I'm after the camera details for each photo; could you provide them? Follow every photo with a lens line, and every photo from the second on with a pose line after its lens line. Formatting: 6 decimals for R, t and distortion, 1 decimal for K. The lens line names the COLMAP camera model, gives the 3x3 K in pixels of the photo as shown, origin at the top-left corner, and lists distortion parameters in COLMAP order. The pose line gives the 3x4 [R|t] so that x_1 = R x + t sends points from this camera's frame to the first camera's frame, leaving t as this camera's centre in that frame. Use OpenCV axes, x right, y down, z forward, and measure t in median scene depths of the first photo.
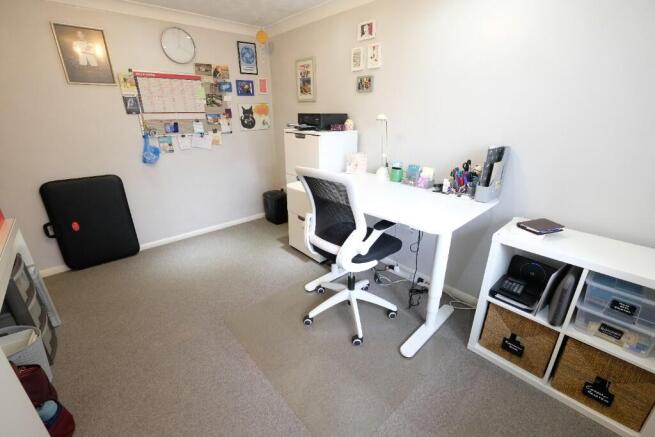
lens RADIAL K [[284.0, 0, 327.0], [0, 284.0, 215.1], [0, 0, 1]] dist [-0.002383, -0.000661]
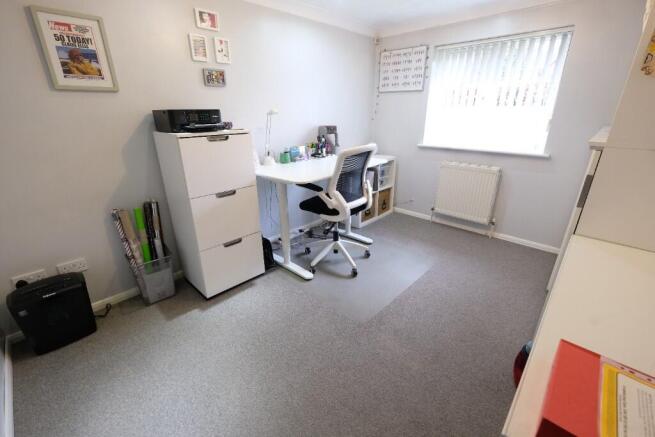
lens RADIAL K [[284.0, 0, 327.0], [0, 284.0, 215.1], [0, 0, 1]] dist [-0.002383, -0.000661]
pose [[-0.076959, -0.344426, 0.935654, -0.925345], [0.356626, 0.866842, 0.348429, -0.266397], [-0.931072, 0.360493, 0.056119, 0.772504]]
